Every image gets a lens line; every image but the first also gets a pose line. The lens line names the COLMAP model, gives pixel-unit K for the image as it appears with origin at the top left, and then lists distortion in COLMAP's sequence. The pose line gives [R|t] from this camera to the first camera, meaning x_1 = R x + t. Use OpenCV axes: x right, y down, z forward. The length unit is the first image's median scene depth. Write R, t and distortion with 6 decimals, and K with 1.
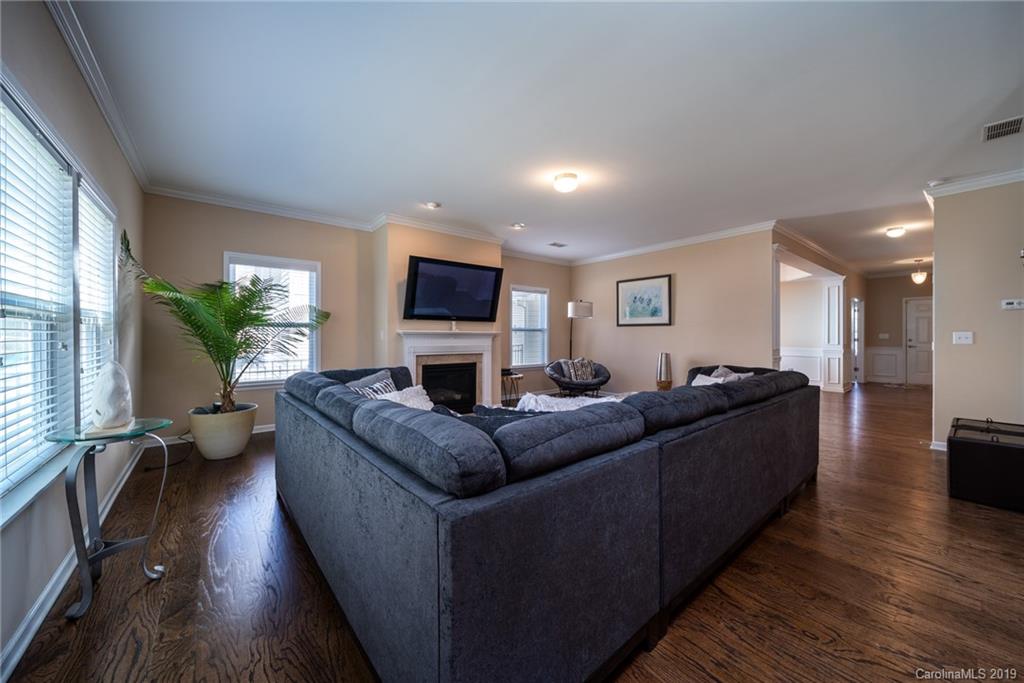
lens RADIAL K [[368.9, 0, 513.7], [0, 368.9, 336.2], [0, 0, 1]] dist [-0.006576, 0.000037]
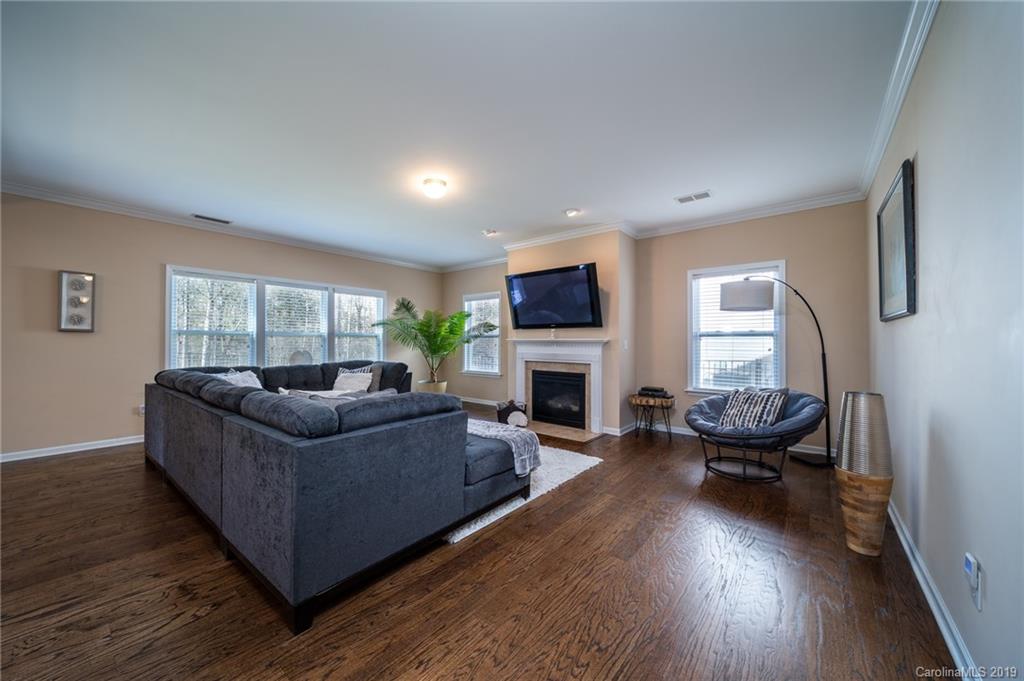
lens RADIAL K [[374.0, 0, 508.6], [0, 374.0, 337.0], [0, 0, 1]] dist [-0.001293, 0.000171]
pose [[0.200313, -0.016076, -0.979600, 0.758990], [-0.002421, 0.999854, -0.016903, -0.001030], [0.979729, 0.005758, 0.200245, 0.647449]]
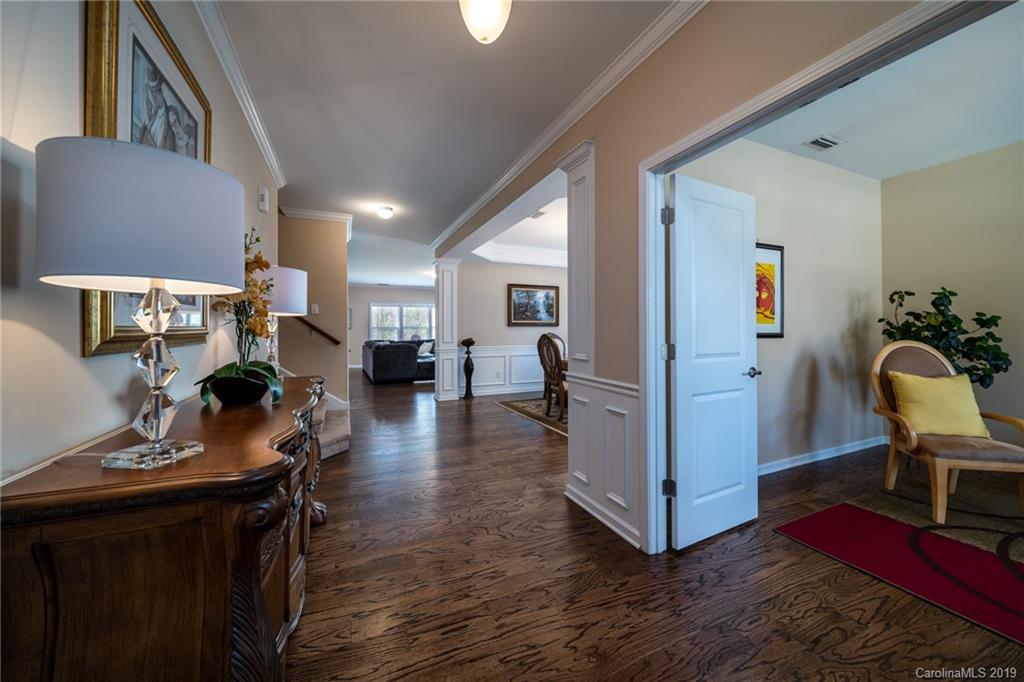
lens RADIAL K [[368.9, 0, 513.7], [0, 368.9, 335.7], [0, 0, 1]] dist [-0.006576, 0.000037]
pose [[-0.247732, 0.004523, -0.968818, 1.623069], [-0.007568, 0.999950, 0.006604, 0.003651], [0.968799, 0.008968, -0.247685, 1.365511]]
